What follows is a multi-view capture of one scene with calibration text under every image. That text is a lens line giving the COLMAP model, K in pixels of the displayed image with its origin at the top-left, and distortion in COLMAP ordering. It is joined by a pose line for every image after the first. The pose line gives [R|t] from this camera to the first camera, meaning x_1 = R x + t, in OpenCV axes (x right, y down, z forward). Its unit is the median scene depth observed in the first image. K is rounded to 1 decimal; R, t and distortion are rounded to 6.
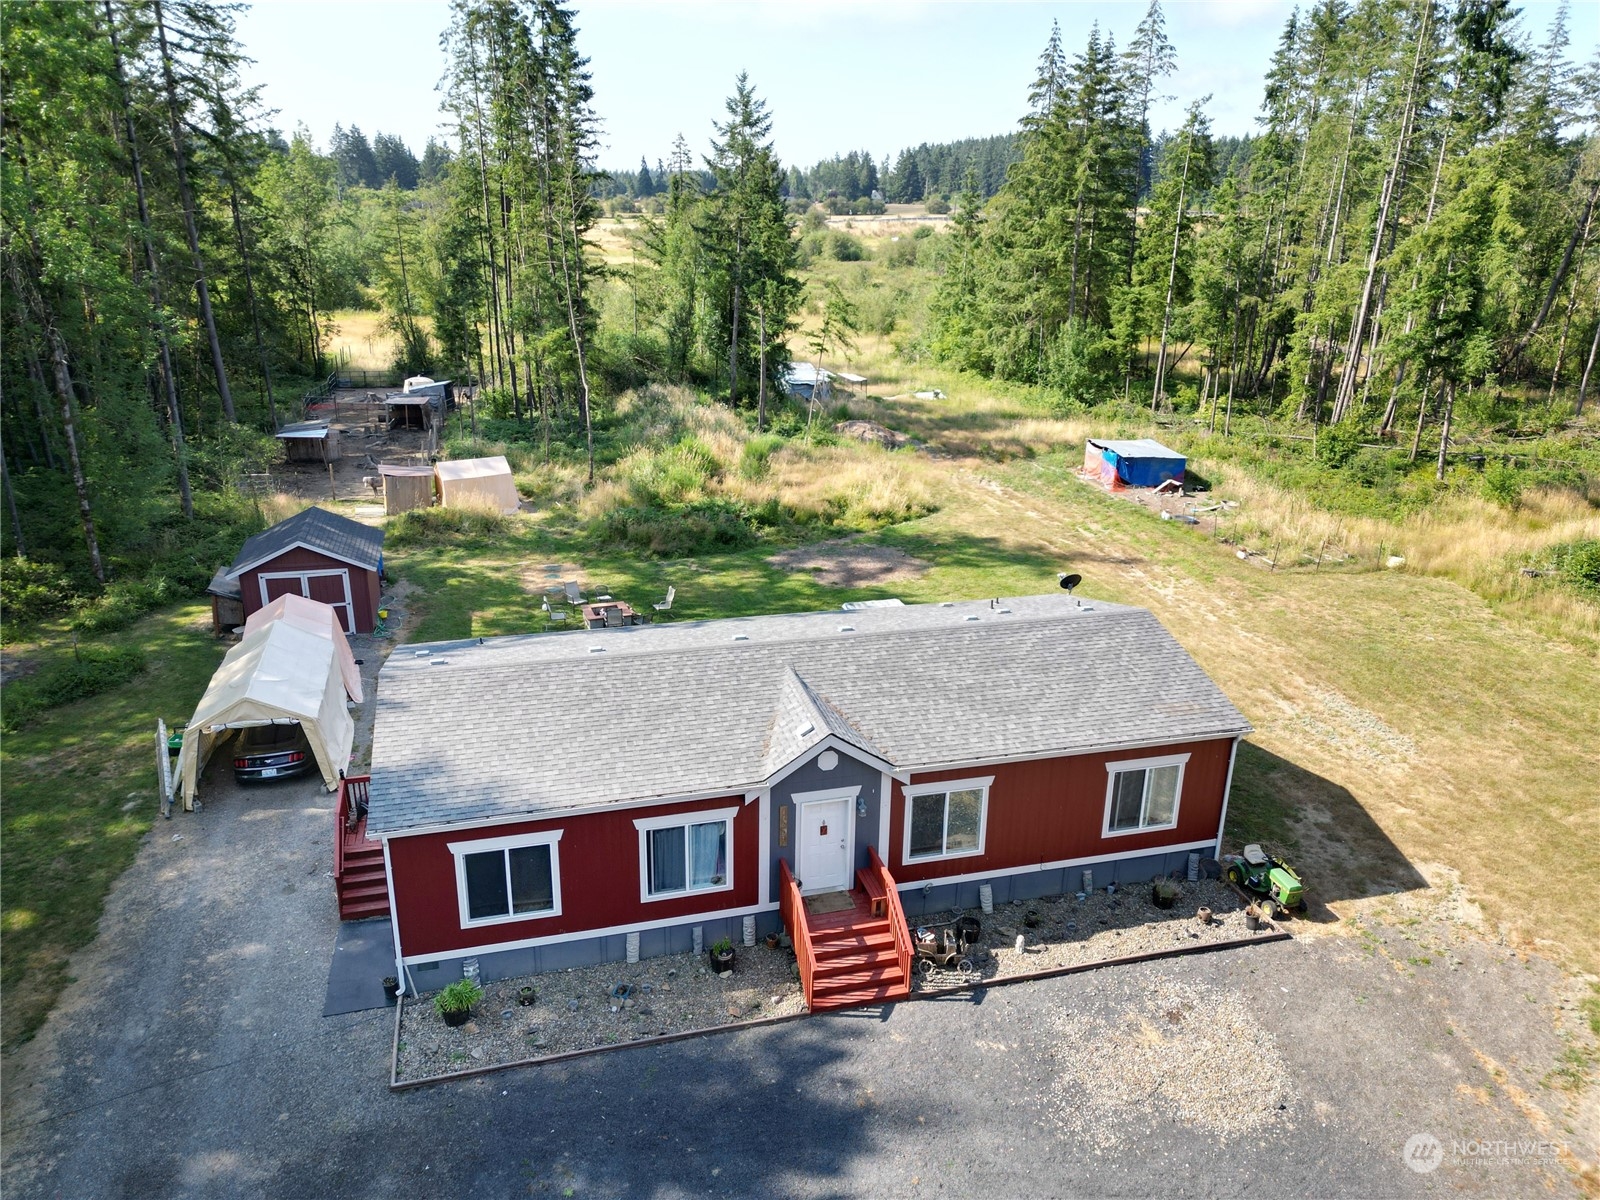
lens RADIAL K [[1117.5, 0, 803.6], [0, 1117.5, 603.6], [0, 0, 1]] dist [0.070513, -0.061816]
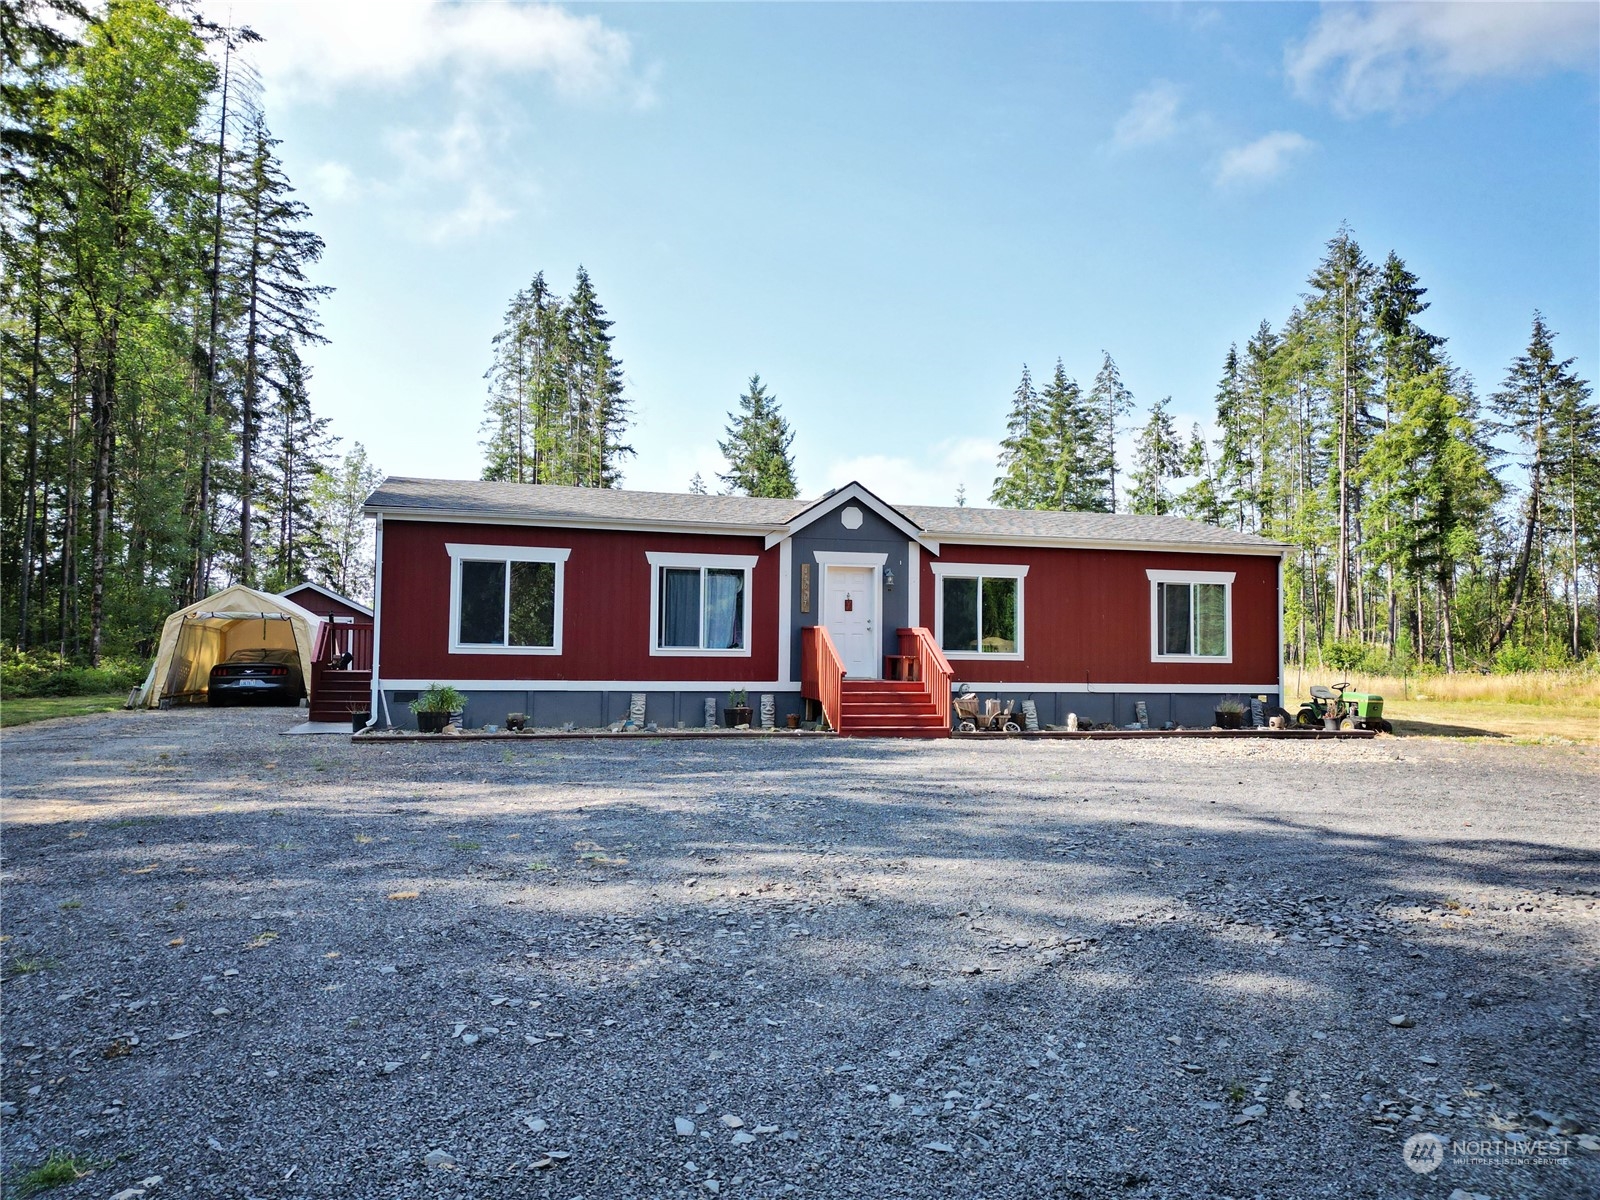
lens RADIAL K [[1117.5, 0, 805.0], [0, 1117.5, 603.4], [0, 0, 1]] dist [0.070513, -0.061816]
pose [[0.999972, -0.007476, 0.000702, -0.016702], [0.007158, 0.920761, -0.390061, 0.500239], [0.002270, 0.390055, 0.920789, 0.132925]]
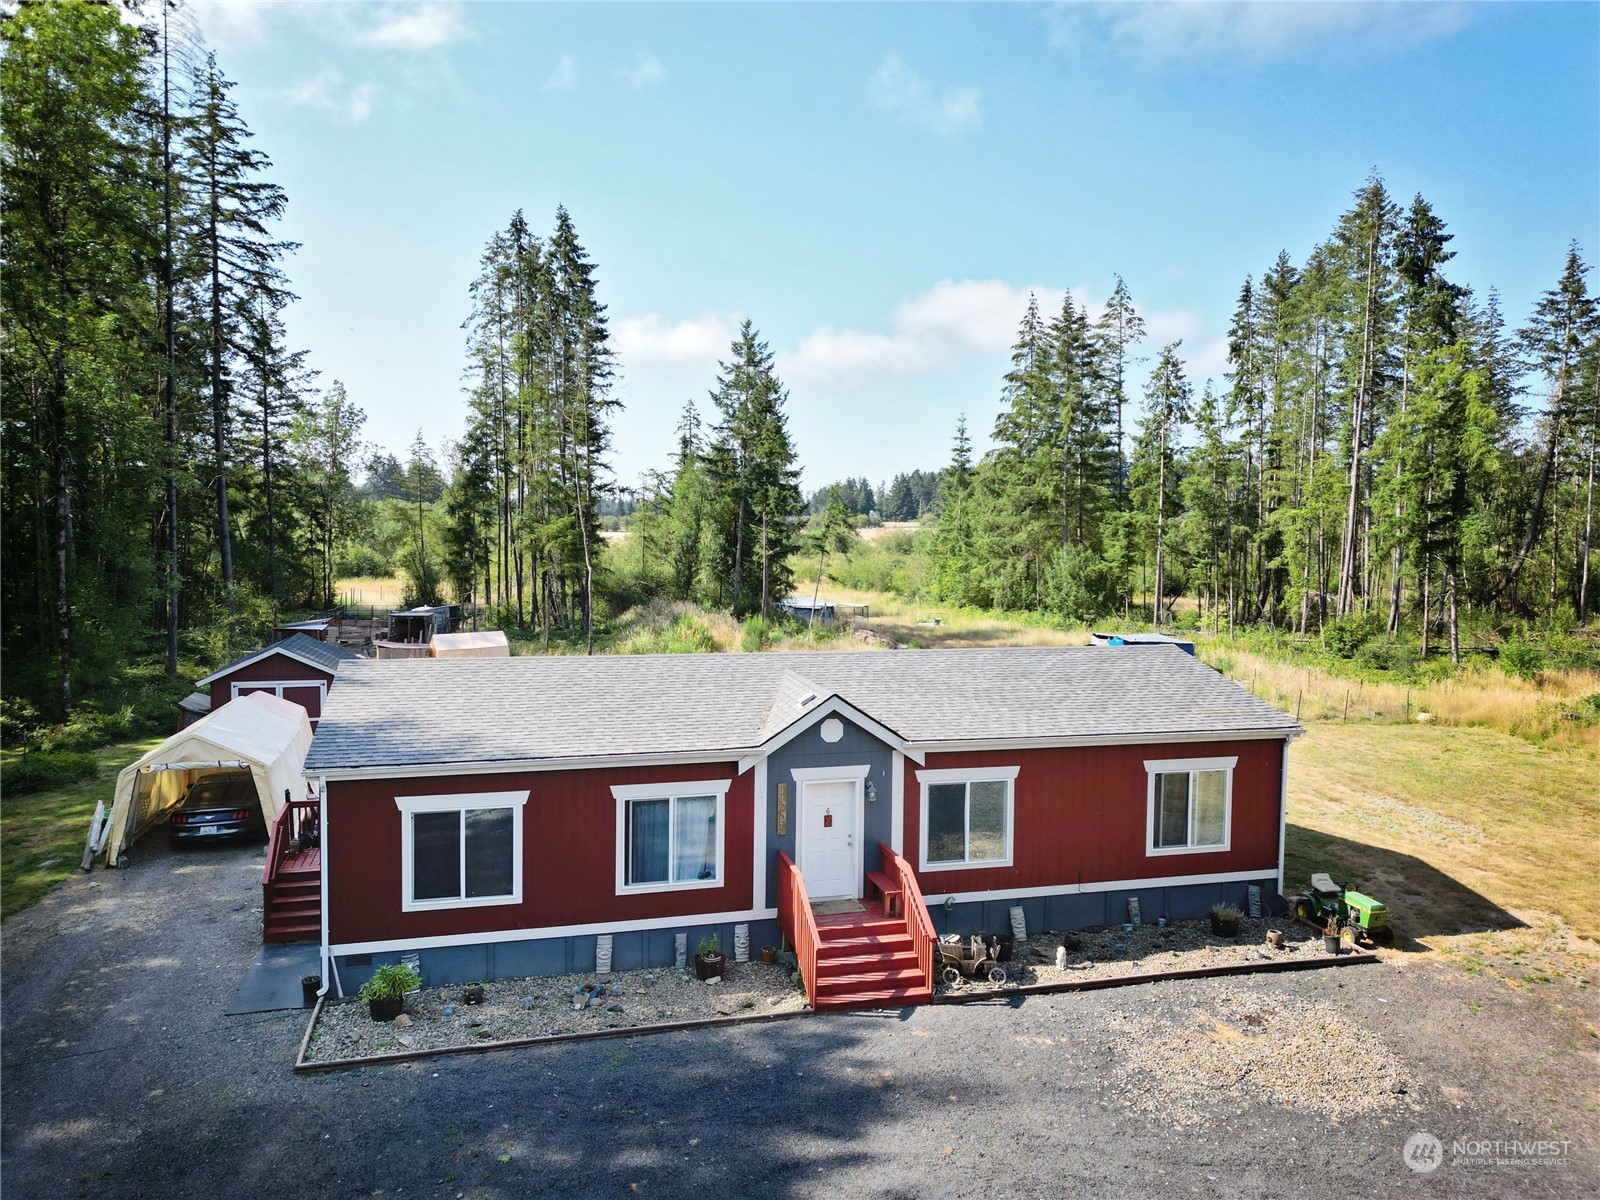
lens RADIAL K [[1117.5, 0, 804.1], [0, 1117.5, 598.5], [0, 0, 1]] dist [0.070513, -0.061816]
pose [[0.999980, -0.006025, -0.001894, 0.001755], [0.005263, 0.960692, -0.277566, 0.248152], [0.003492, 0.277551, 0.960705, 0.097866]]
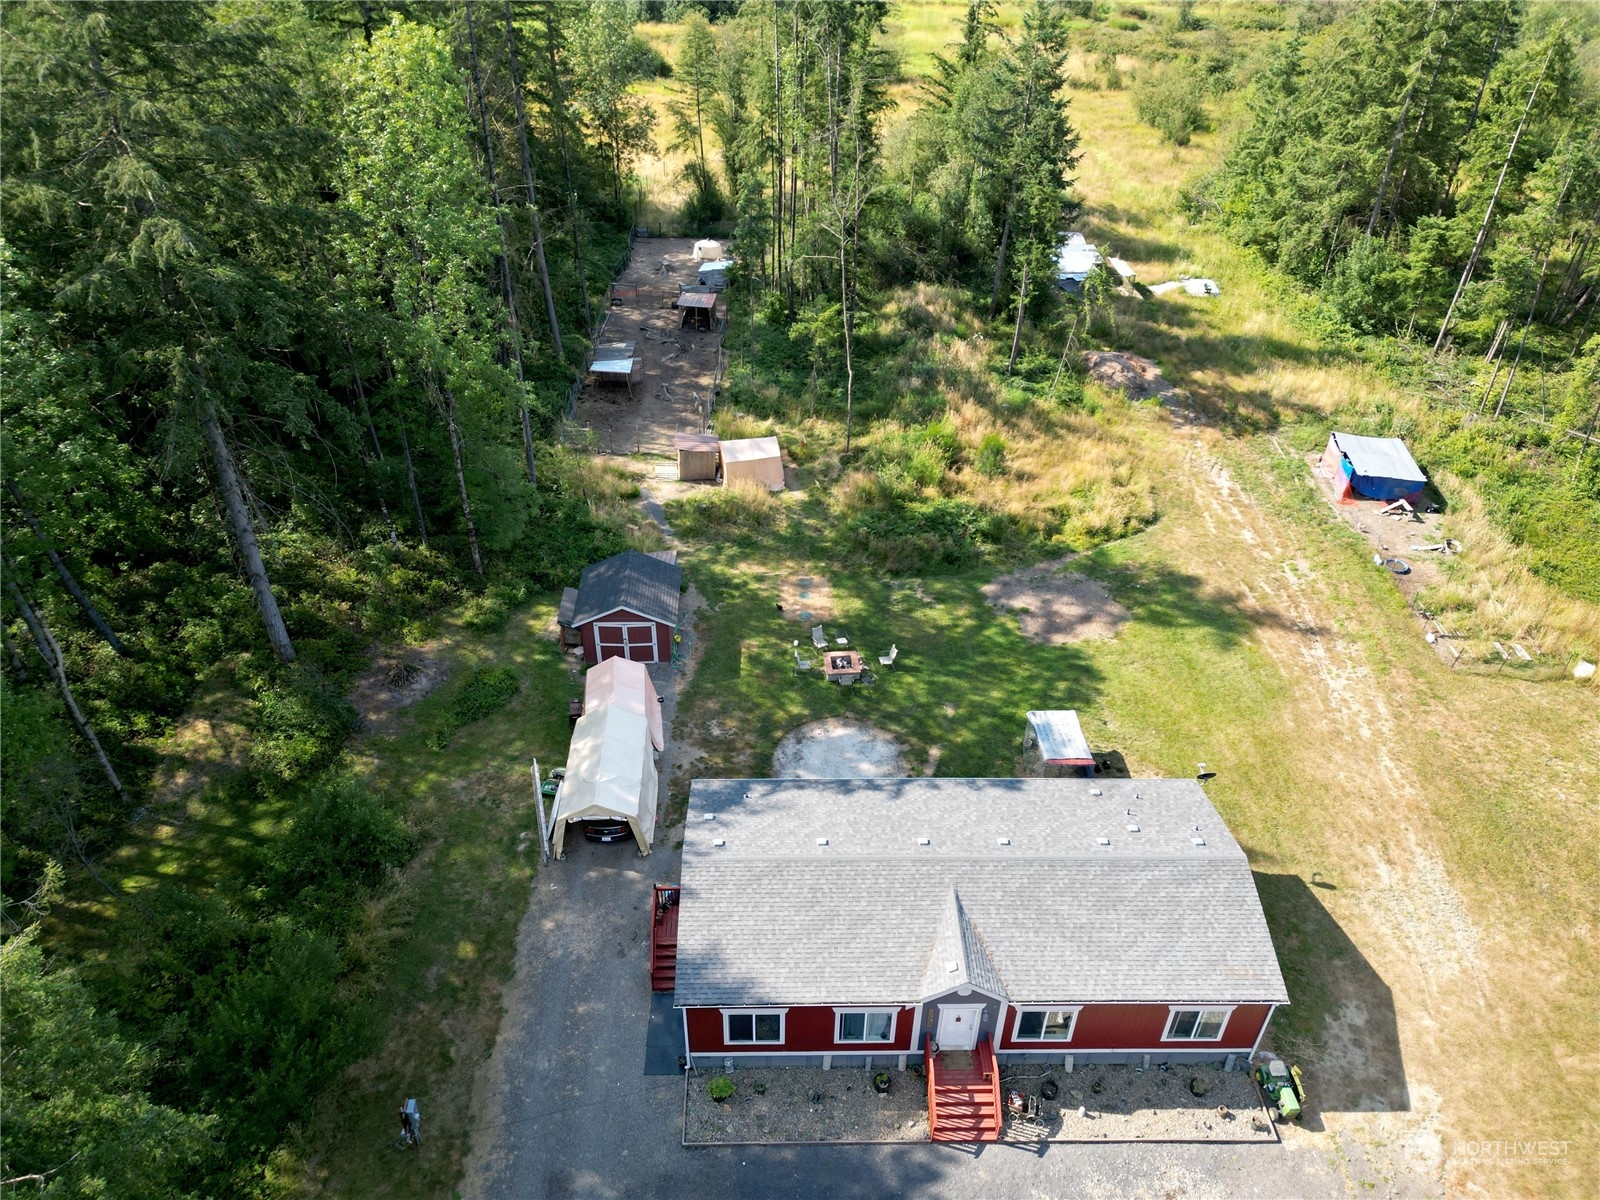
lens RADIAL K [[1117.5, 0, 803.8], [0, 1117.5, 605.2], [0, 0, 1]] dist [0.070513, -0.061816]
pose [[0.970331, 0.145493, -0.193104, 0.024973], [-0.082393, 0.949854, 0.301644, -0.674679], [0.227308, -0.276784, 0.933660, -0.262915]]
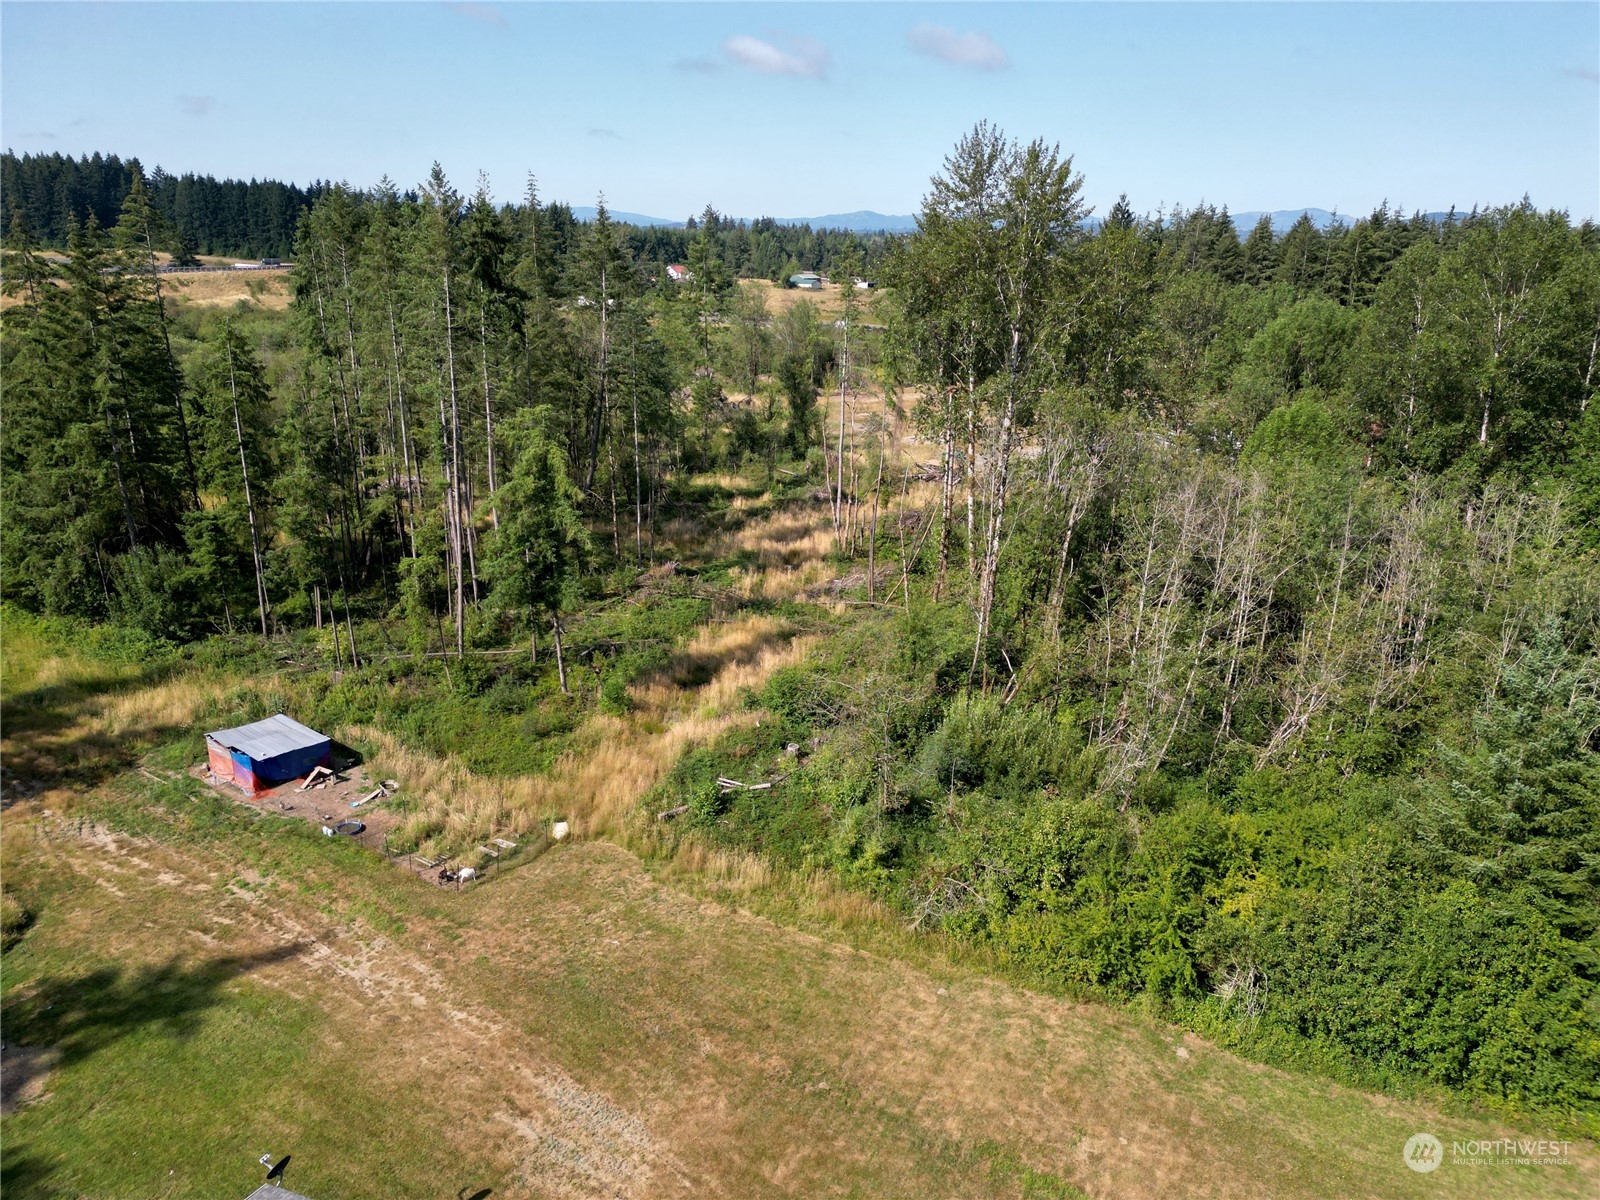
lens RADIAL K [[1117.5, 0, 807.5], [0, 1117.5, 602.8], [0, 0, 1]] dist [0.070513, -0.061816]
pose [[0.714347, -0.217111, 0.665260, 0.055956], [0.230093, 0.970669, 0.069712, -0.505177], [-0.660882, 0.103273, 0.743350, 0.066464]]
